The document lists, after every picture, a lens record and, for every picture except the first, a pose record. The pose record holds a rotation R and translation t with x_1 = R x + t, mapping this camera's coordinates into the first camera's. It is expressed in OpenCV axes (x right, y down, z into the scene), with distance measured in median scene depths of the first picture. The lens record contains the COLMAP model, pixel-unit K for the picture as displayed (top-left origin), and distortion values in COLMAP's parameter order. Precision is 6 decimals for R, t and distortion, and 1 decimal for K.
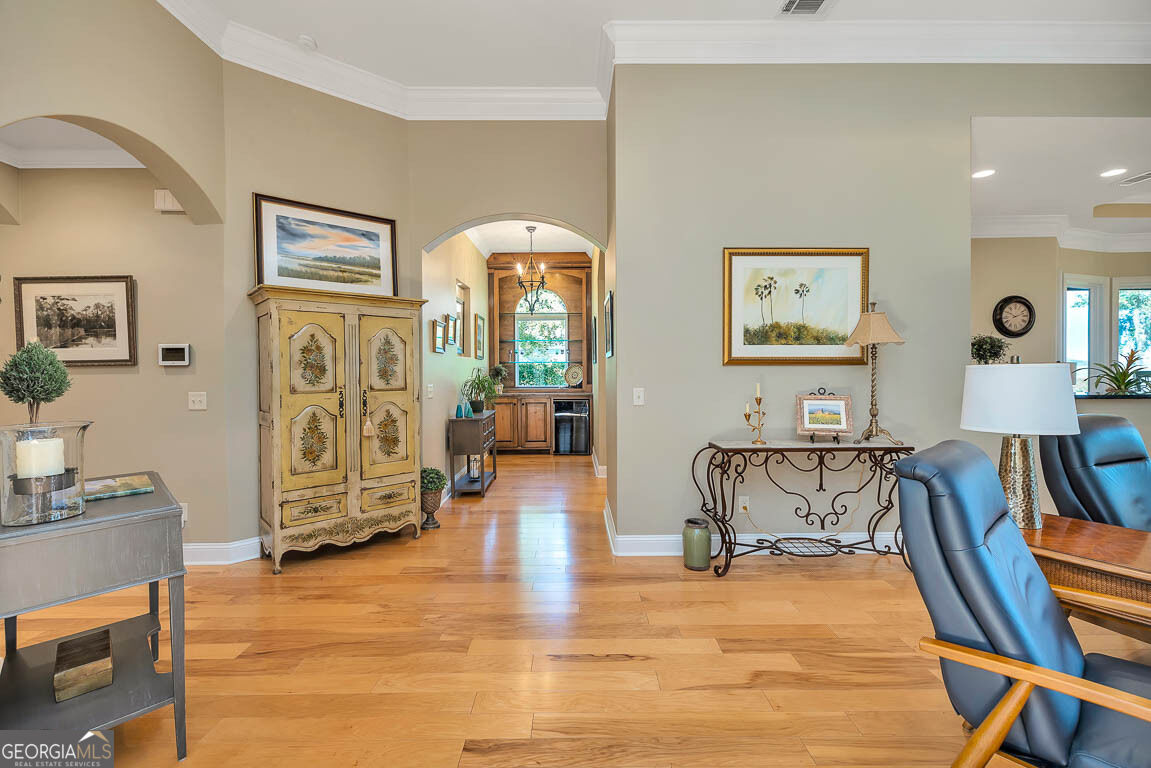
lens RADIAL K [[499.7, 0, 576.2], [0, 499.7, 369.1], [0, 0, 1]] dist [0.000106, 0.000005]
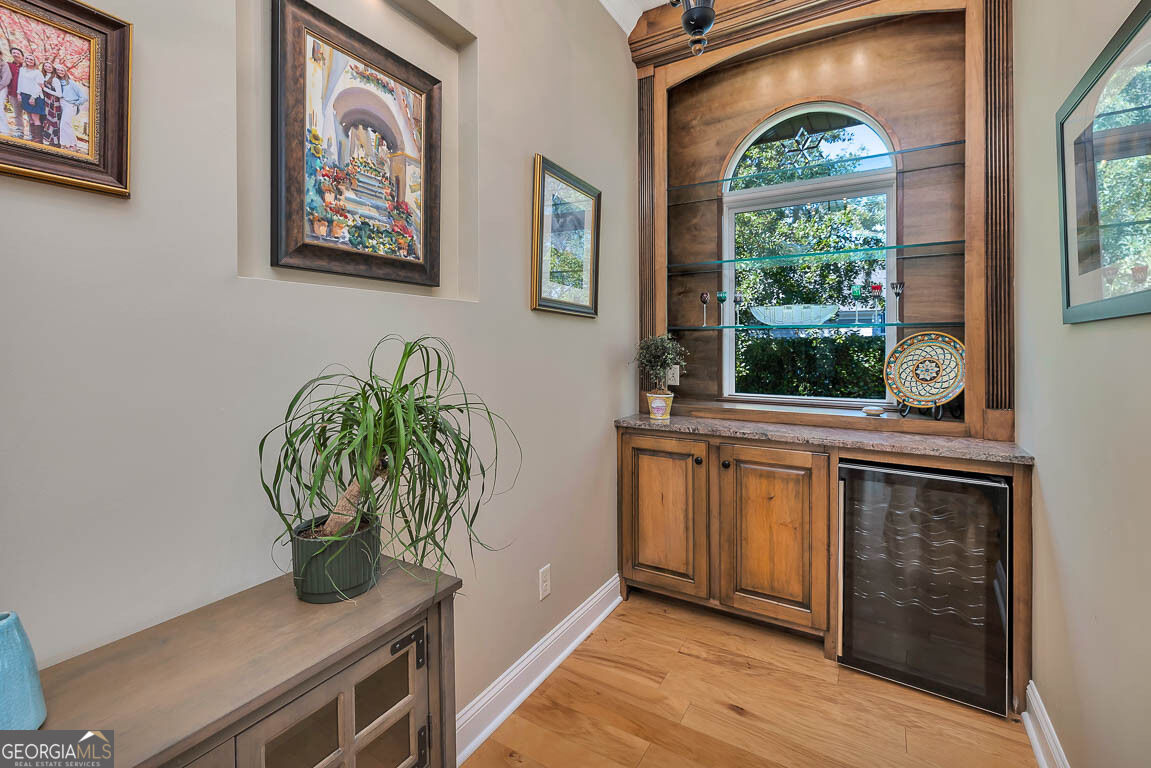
lens RADIAL K [[499.8, 0, 574.6], [0, 499.8, 344.3], [0, 0, 1]] dist [0.000373, 0.000038]
pose [[0.852758, 0.003859, -0.522293, -0.026393], [-0.006982, 0.999968, -0.004011, 0.000211], [0.522260, 0.007067, 0.852757, 0.661888]]
